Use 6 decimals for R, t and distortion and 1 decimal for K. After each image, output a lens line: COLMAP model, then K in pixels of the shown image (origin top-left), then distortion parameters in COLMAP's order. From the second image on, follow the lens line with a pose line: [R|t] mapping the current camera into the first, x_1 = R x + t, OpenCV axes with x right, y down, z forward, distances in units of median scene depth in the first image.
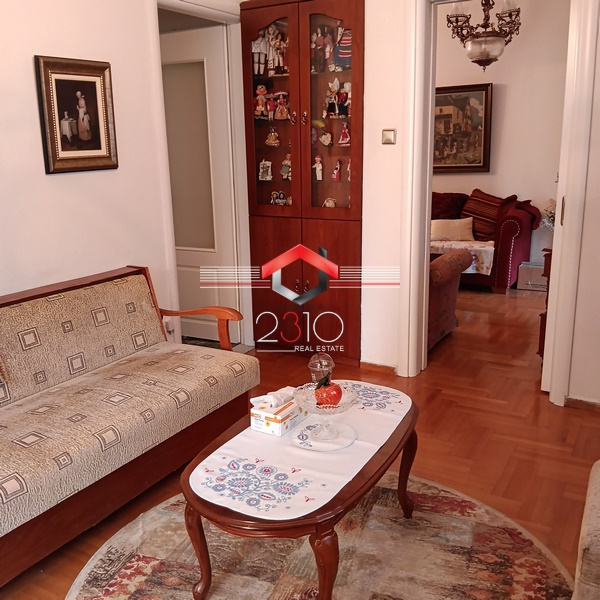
lens RADIAL K [[622.1, 0, 296.8], [0, 622.1, 301.3], [0, 0, 1]] dist [0.162063, -0.369770]
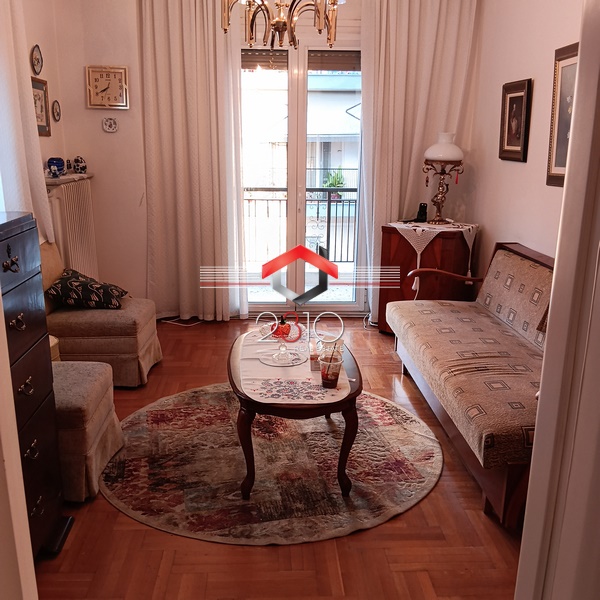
lens RADIAL K [[622.1, 0, 296.8], [0, 622.1, 301.3], [0, 0, 1]] dist [0.162063, -0.369770]
pose [[-0.849322, 0.136958, -0.509799, 0.645697], [-0.135291, 0.877022, 0.461008, -0.490727], [0.510243, 0.460515, -0.726345, 1.789934]]
